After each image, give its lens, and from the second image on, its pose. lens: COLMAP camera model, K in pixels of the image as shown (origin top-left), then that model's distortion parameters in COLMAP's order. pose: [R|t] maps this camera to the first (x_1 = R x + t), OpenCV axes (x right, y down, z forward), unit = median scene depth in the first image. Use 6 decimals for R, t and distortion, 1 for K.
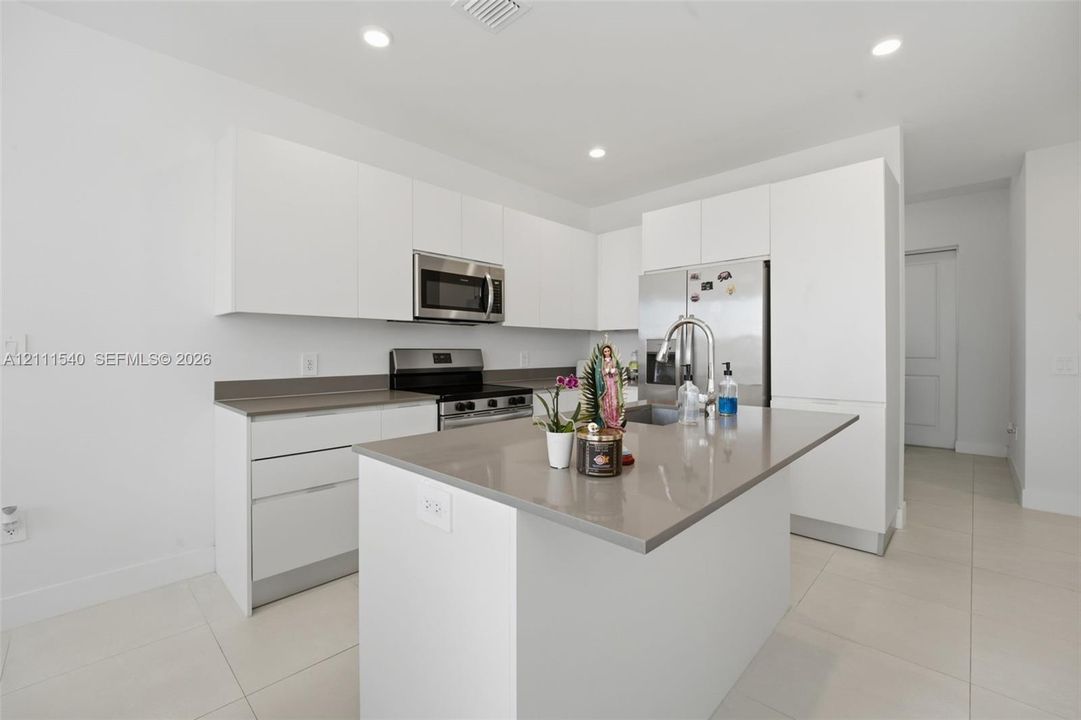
lens RADIAL K [[450.5, 0, 536.9], [0, 450.5, 356.0], [0, 0, 1]] dist [-0.008124, -0.004998]
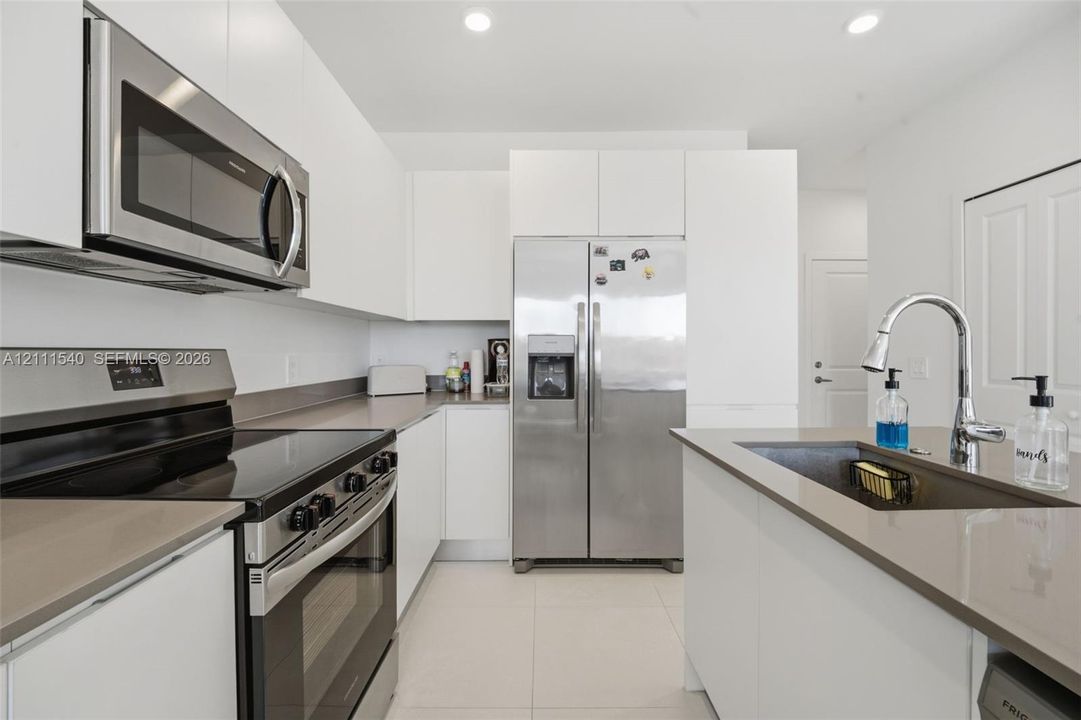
lens RADIAL K [[450.5, 0, 535.7], [0, 450.5, 355.6], [0, 0, 1]] dist [-0.008124, -0.004998]
pose [[0.724775, -0.009097, 0.688926, -0.246702], [0.009053, 0.999952, 0.003680, -0.009272], [-0.688927, 0.003570, 0.724822, 0.567175]]
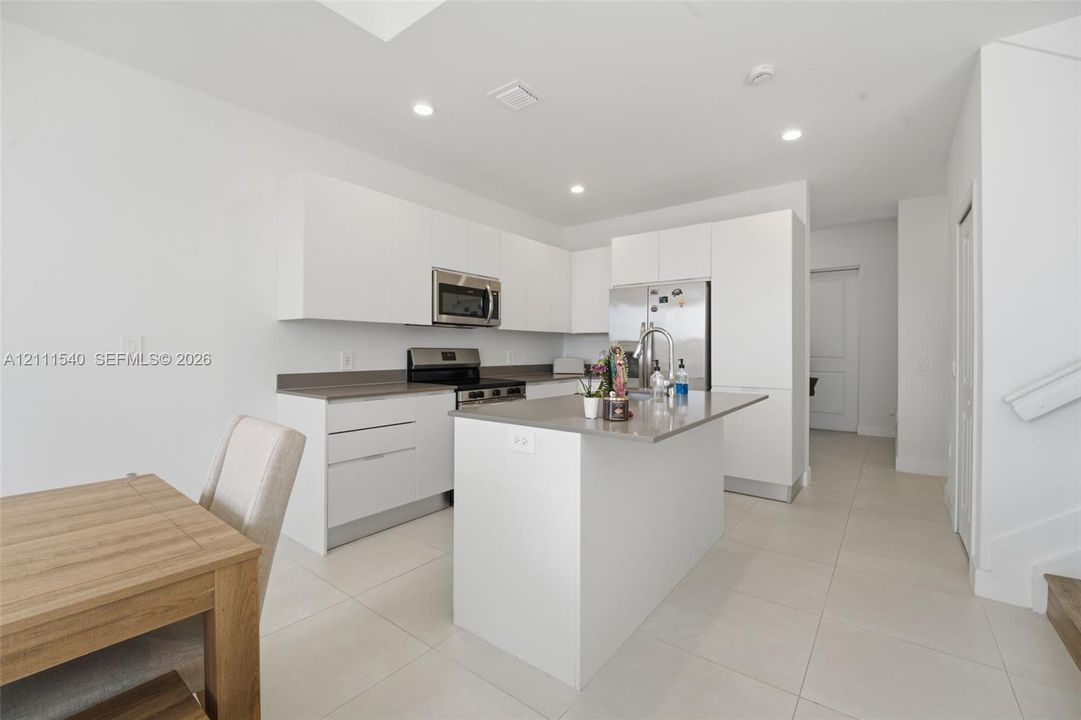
lens RADIAL K [[450.5, 0, 536.1], [0, 450.5, 355.4], [0, 0, 1]] dist [-0.008124, -0.004998]
pose [[0.994444, 0.002309, 0.105239, -0.115820], [-0.002281, 0.999997, -0.000393, 0.003409], [-0.105240, 0.000151, 0.994447, -0.231341]]
